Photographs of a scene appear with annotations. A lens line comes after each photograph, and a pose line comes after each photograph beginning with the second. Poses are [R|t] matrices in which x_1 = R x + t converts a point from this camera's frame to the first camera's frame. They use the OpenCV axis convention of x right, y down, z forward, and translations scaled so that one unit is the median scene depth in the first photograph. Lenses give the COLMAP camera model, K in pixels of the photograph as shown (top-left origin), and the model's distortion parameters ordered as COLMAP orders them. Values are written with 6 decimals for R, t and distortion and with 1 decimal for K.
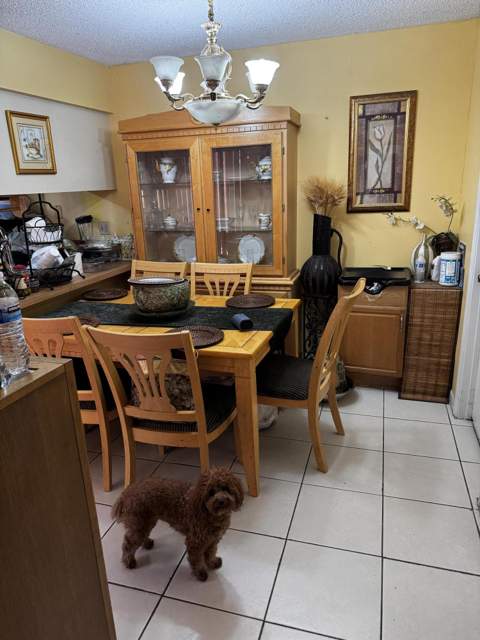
lens RADIAL K [[446.2, 0, 243.1], [0, 446.2, 324.6], [0, 0, 1]] dist [0.045757, -0.047204]
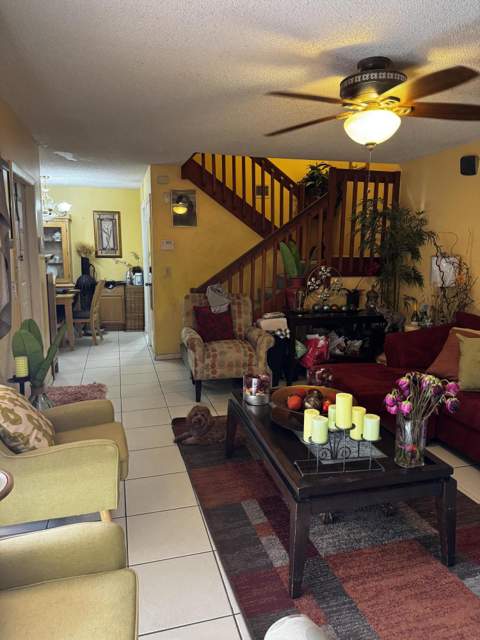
lens RADIAL K [[446.2, 0, 244.5], [0, 446.2, 317.7], [0, 0, 1]] dist [0.045757, -0.047204]
pose [[0.835173, -0.039096, 0.548596, -0.426533], [0.124060, 0.985155, -0.118658, 0.446603], [-0.535812, 0.167159, 0.827625, -1.331752]]
